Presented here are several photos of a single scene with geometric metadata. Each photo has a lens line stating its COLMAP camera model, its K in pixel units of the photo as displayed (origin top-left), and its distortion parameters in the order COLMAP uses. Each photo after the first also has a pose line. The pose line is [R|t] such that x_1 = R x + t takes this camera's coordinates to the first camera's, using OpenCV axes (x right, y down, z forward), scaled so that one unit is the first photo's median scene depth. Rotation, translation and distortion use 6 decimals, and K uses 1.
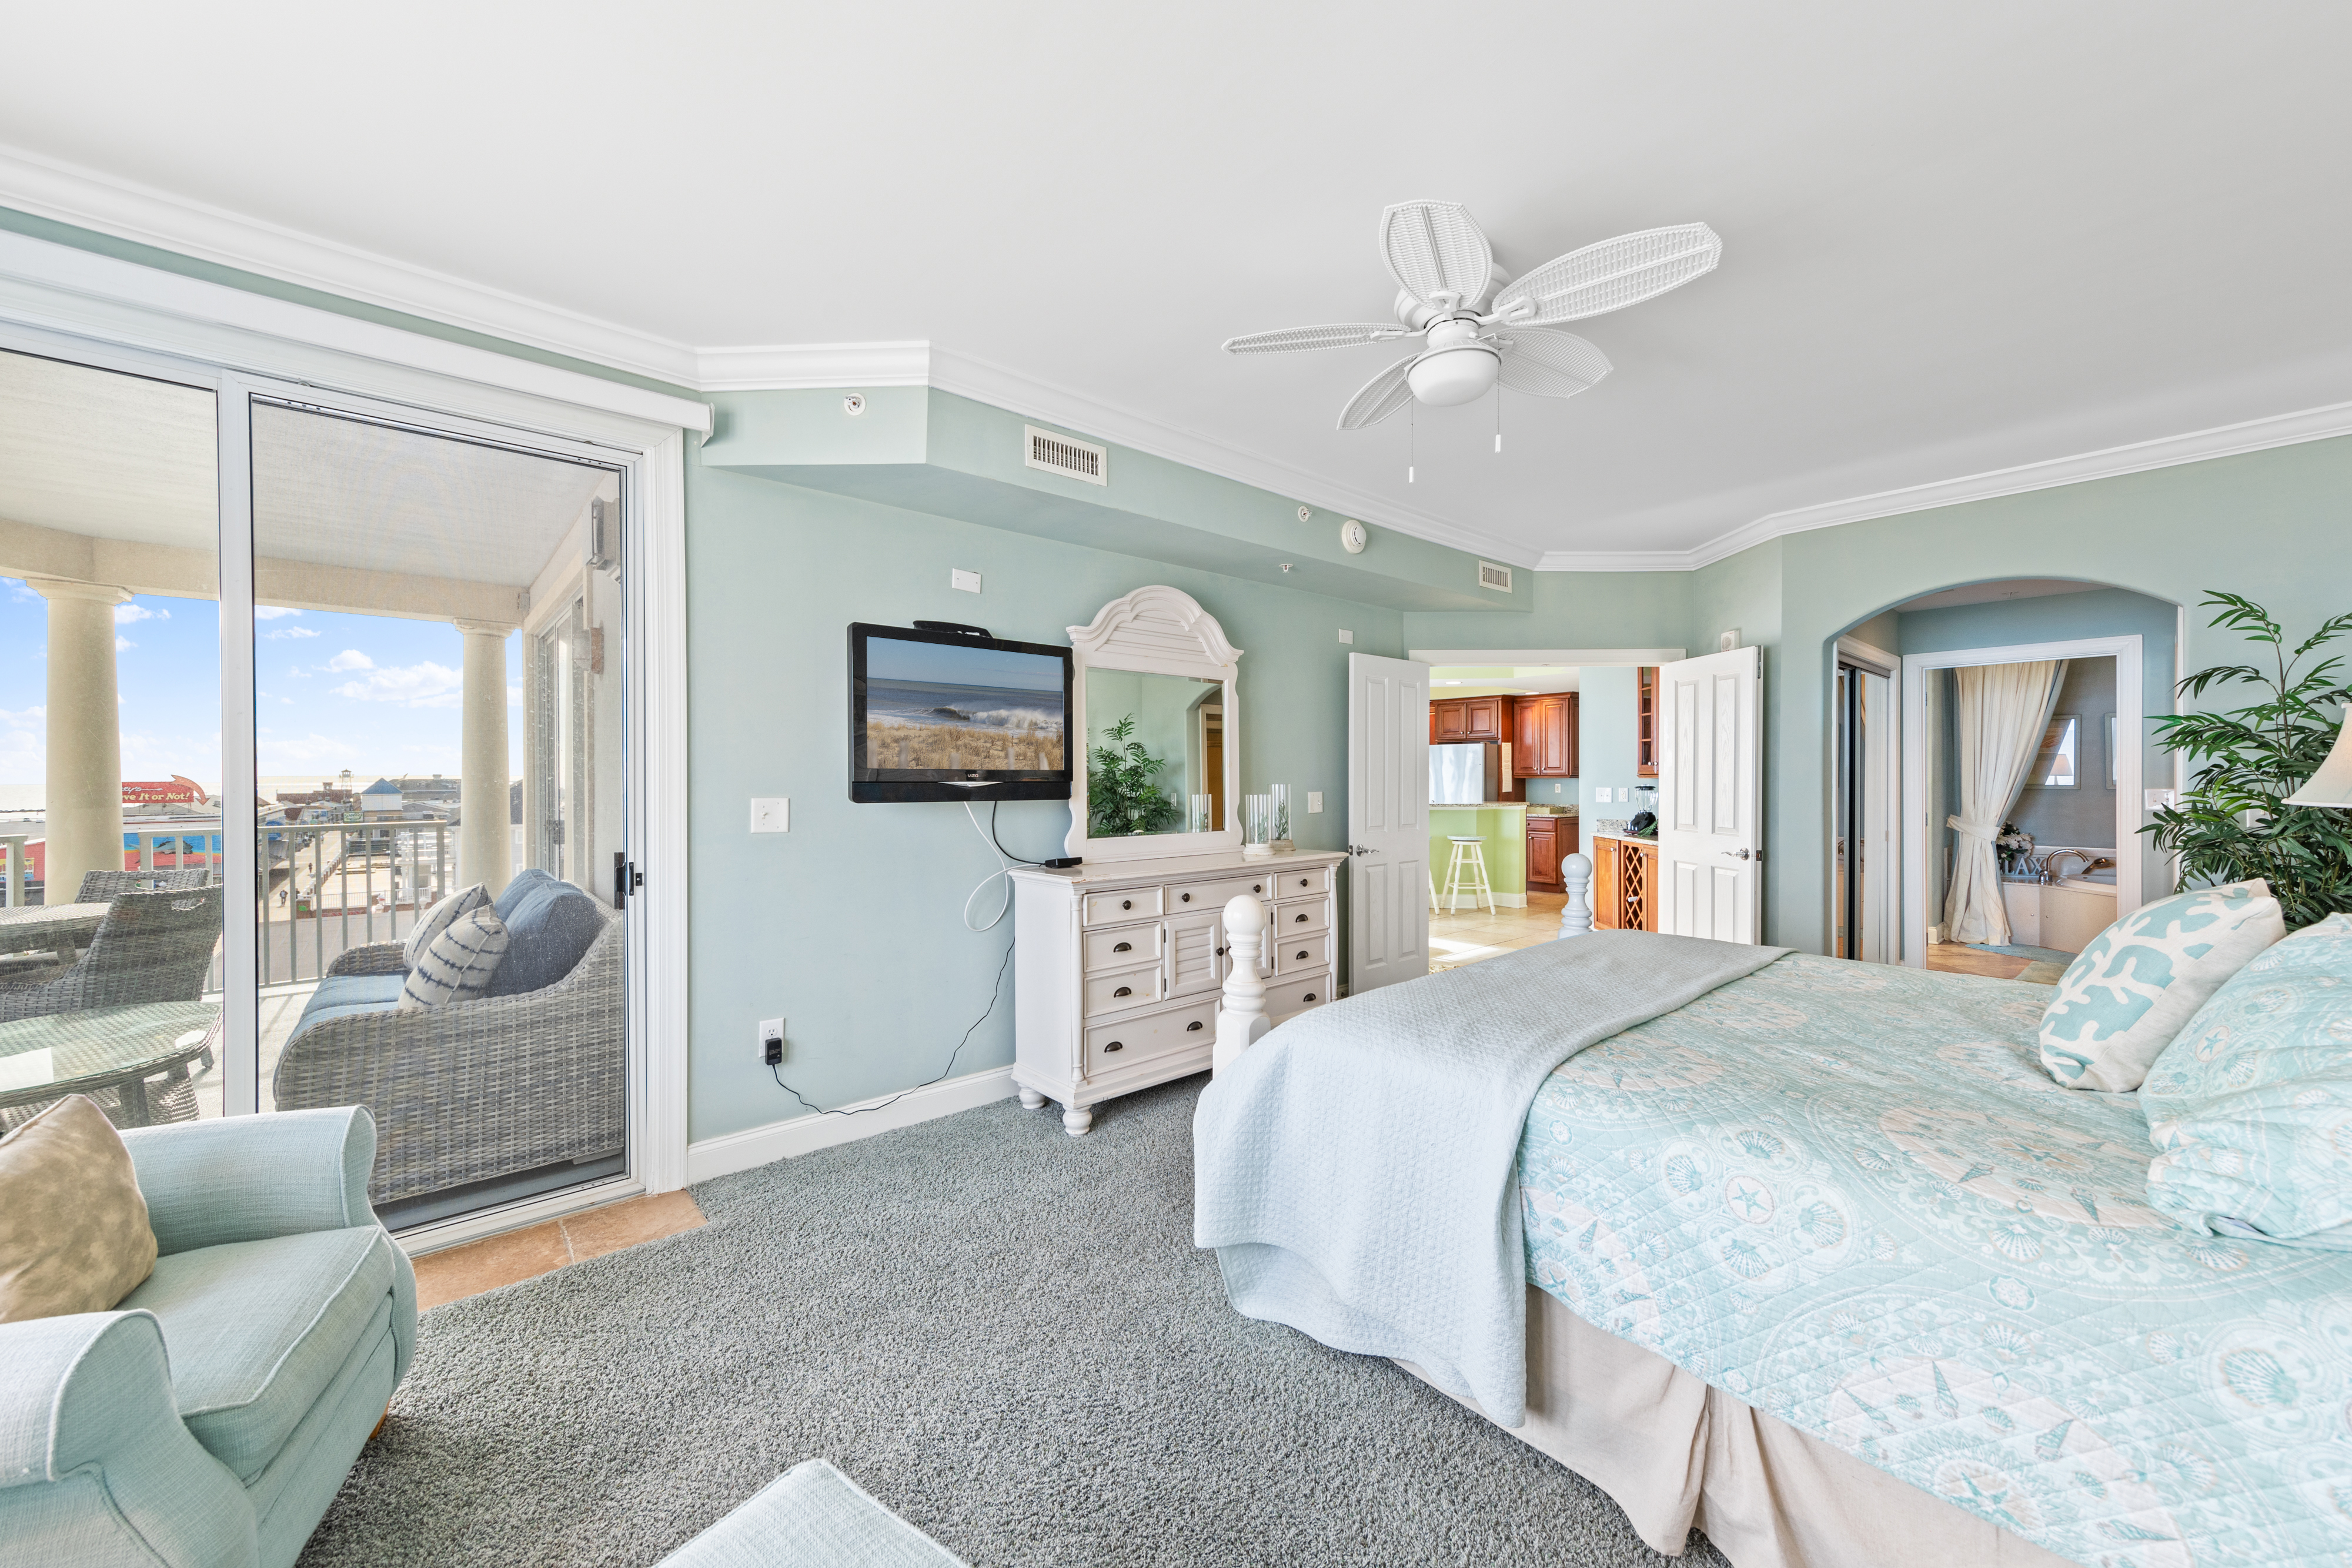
lens RADIAL K [[875.5, 0, 1188.4], [0, 875.5, 789.6], [0, 0, 1]] dist [0.006993, -0.001097]
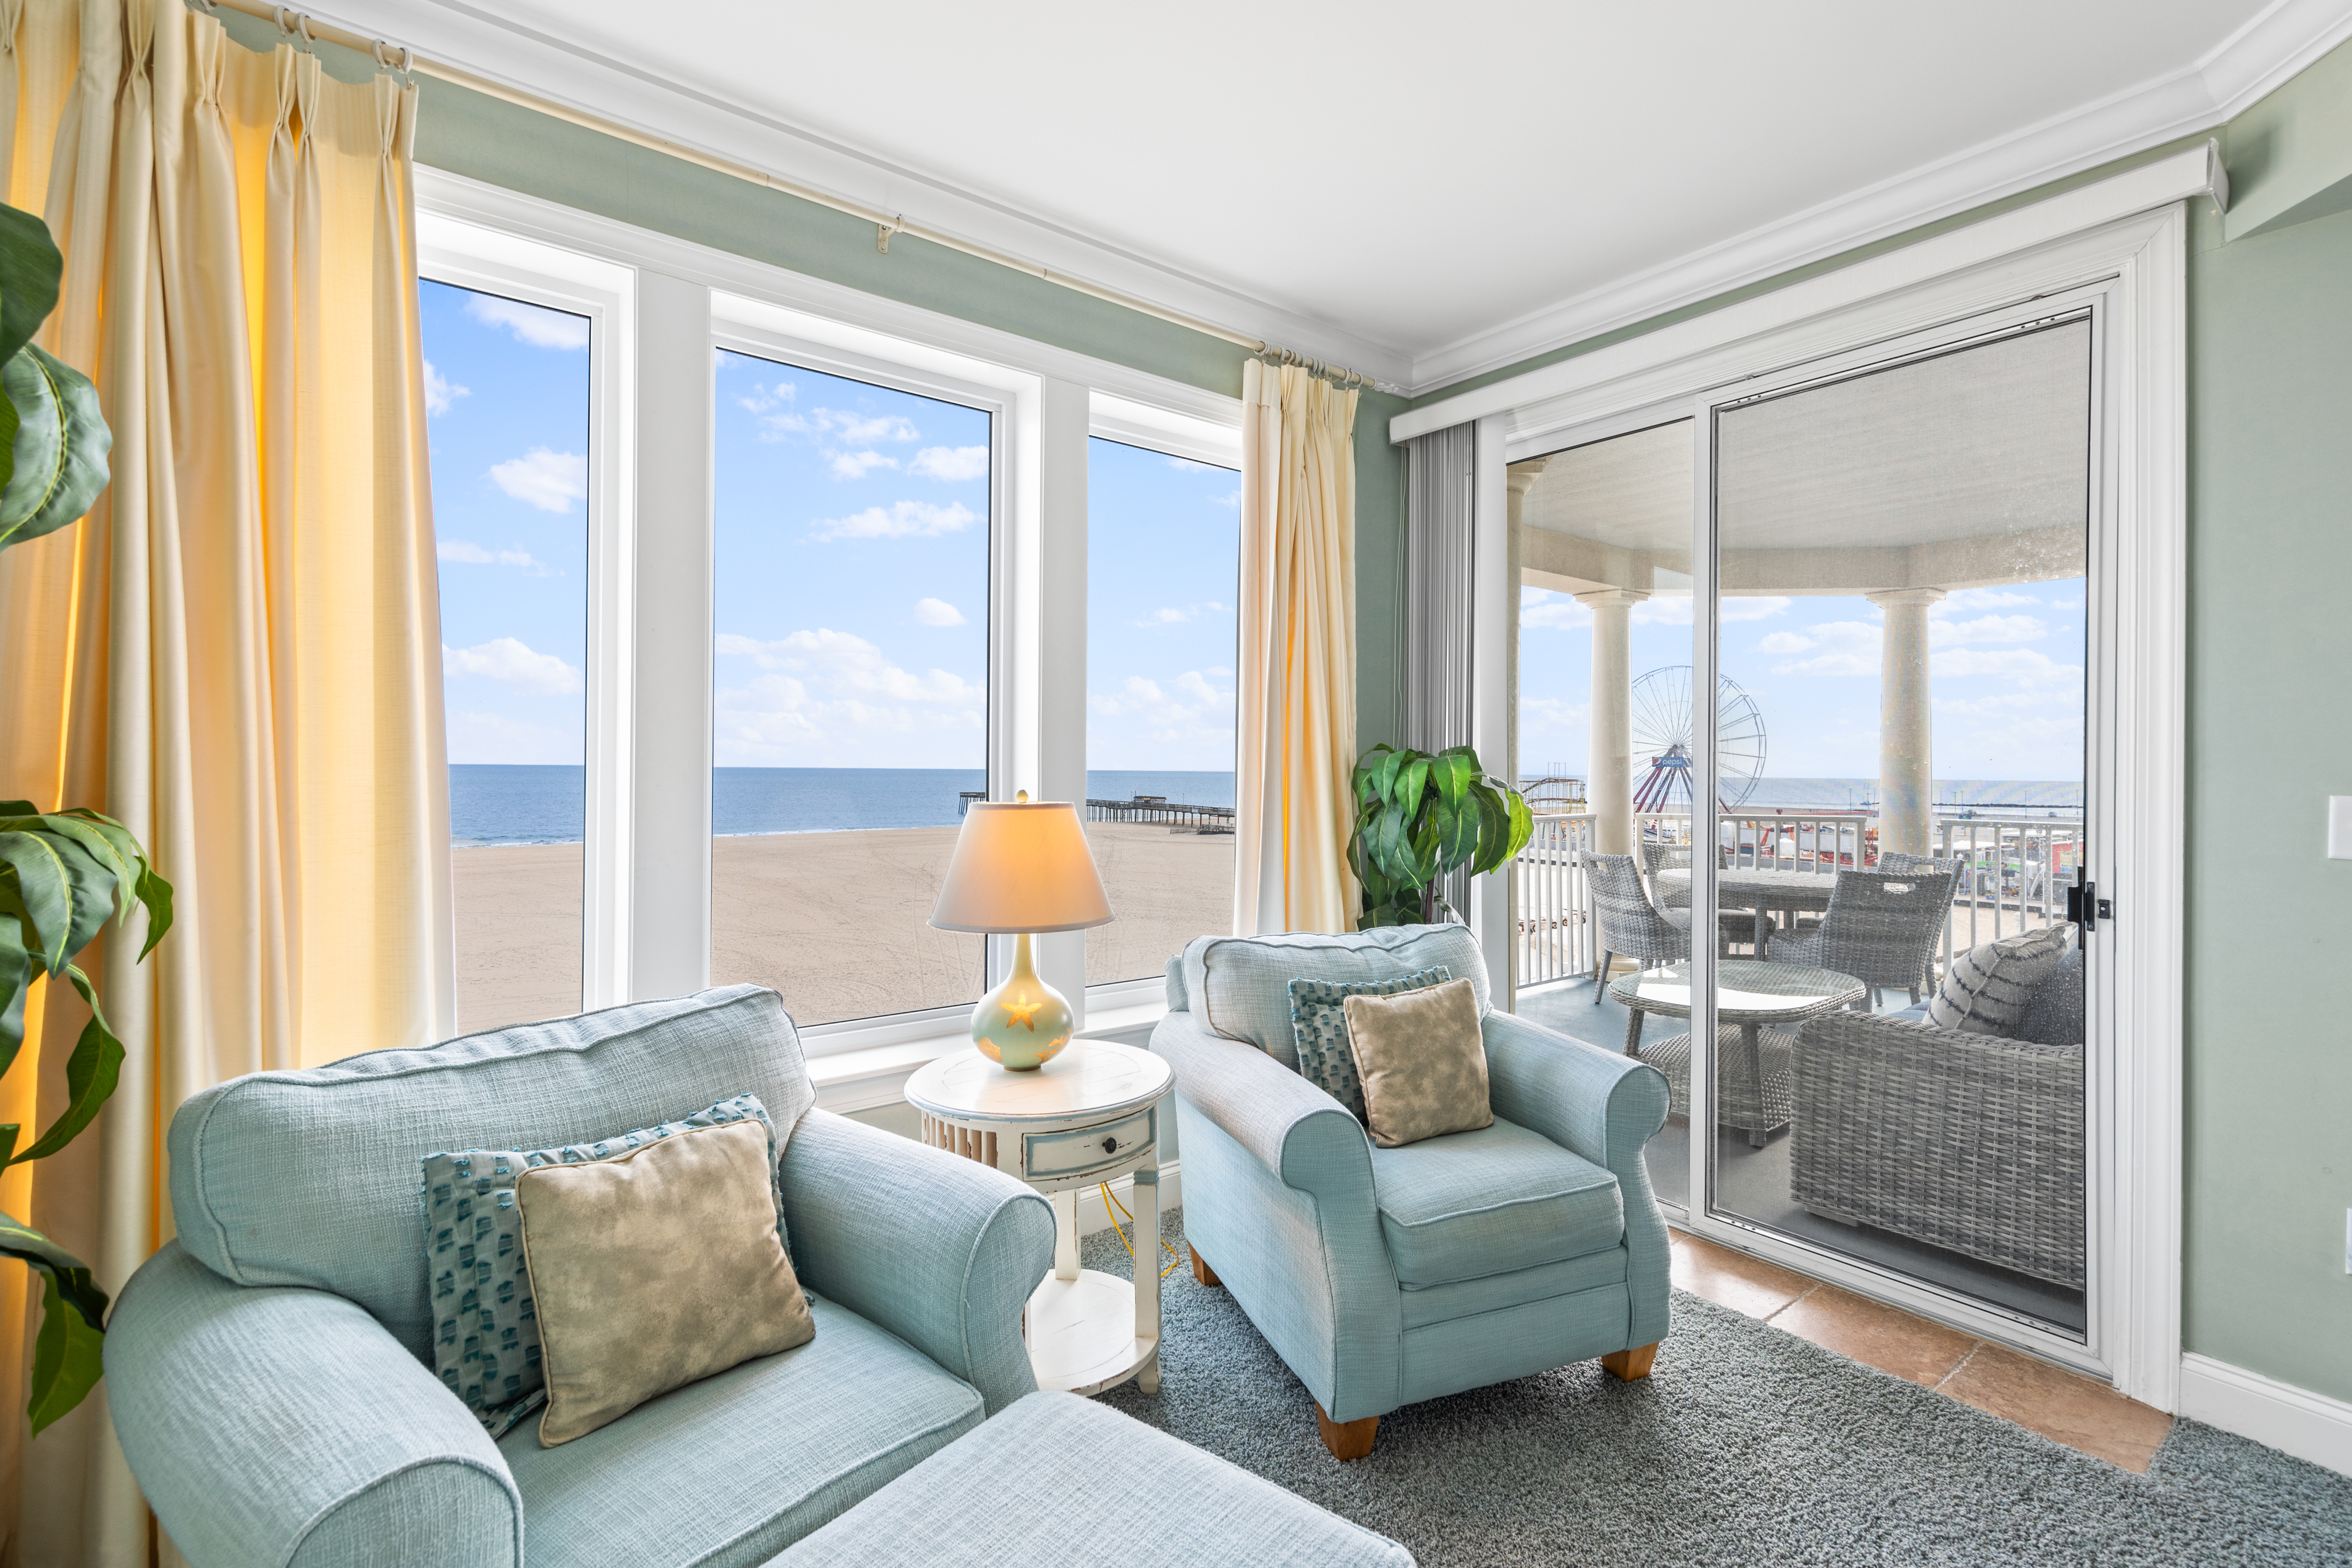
lens RADIAL K [[1059.3, 0, 1163.3], [0, 1059.3, 765.4], [0, 0, 1]] dist [0.007774, -0.000773]
pose [[-0.078709, -0.001296, -0.996897, 0.208513], [-0.023244, 0.999730, 0.000536, 0.007353], [0.996627, 0.023214, -0.078717, 0.291038]]
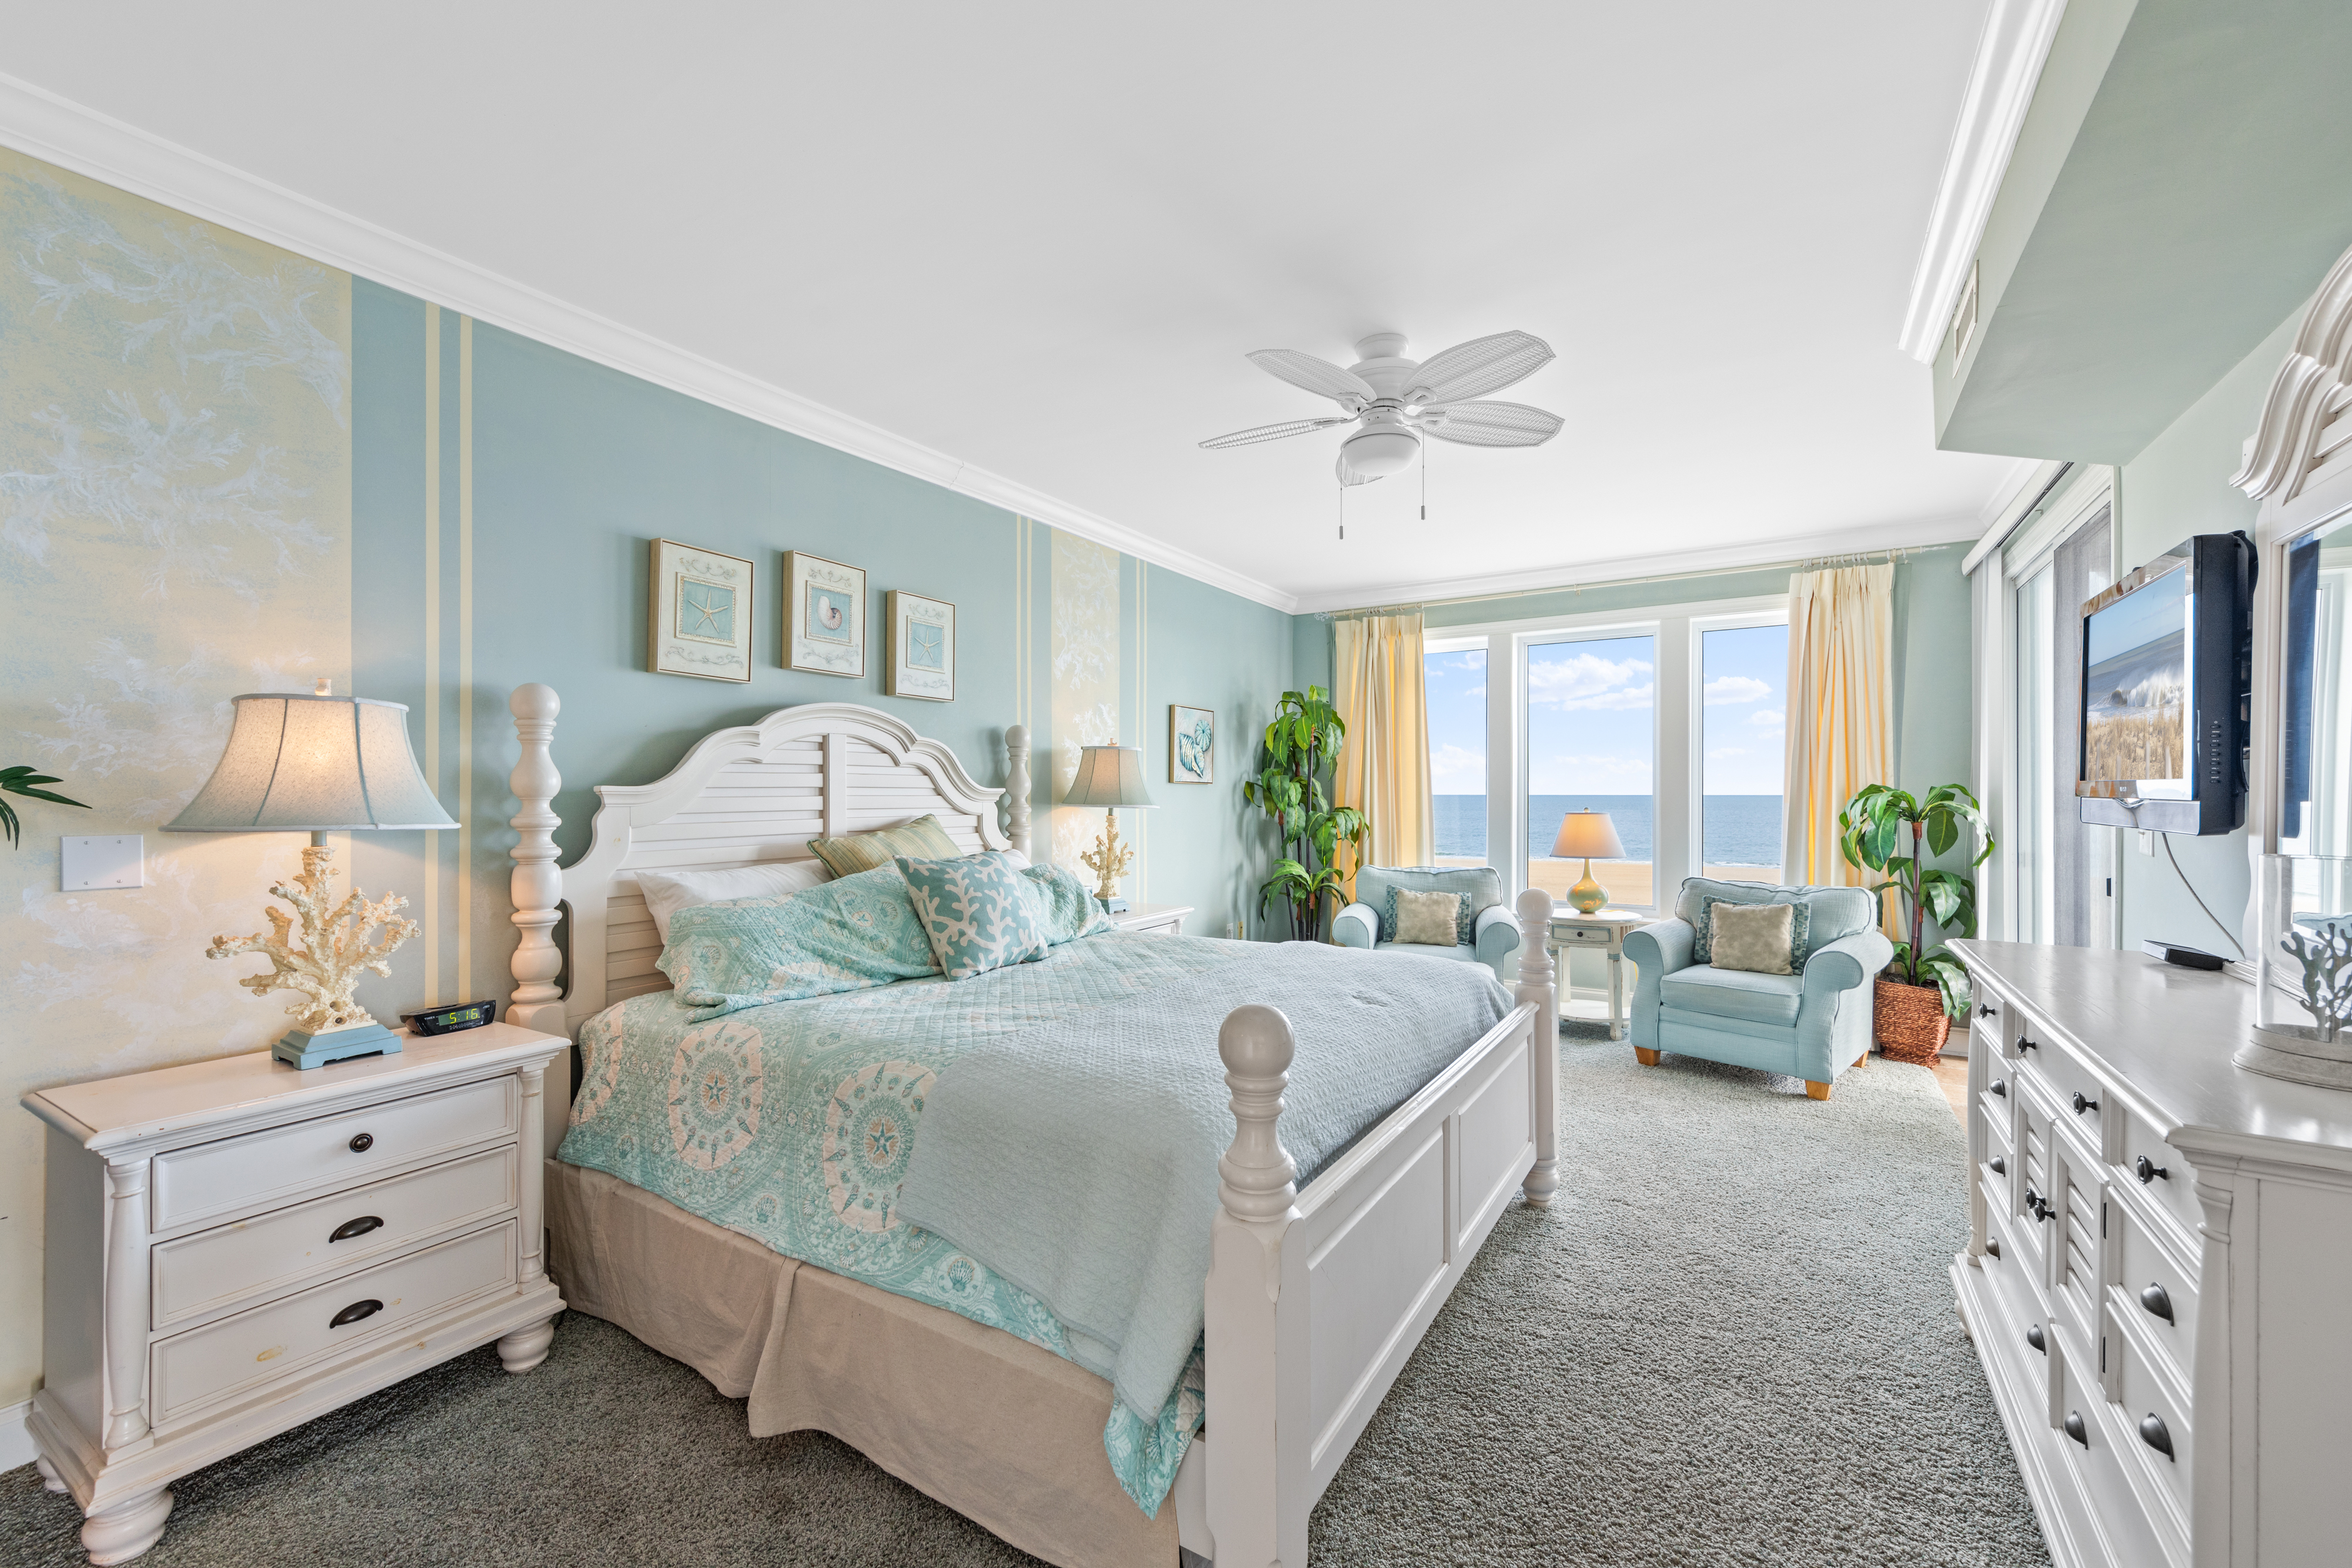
lens RADIAL K [[938.0, 0, 1173.7], [0, 938.0, 798.1], [0, 0, 1]] dist [0.008298, -0.001090]
pose [[-0.964040, 0.004513, -0.265720, 0.640322], [-0.001209, 0.999771, 0.021365, -0.023627], [0.265756, 0.020918, -0.963813, 1.516159]]
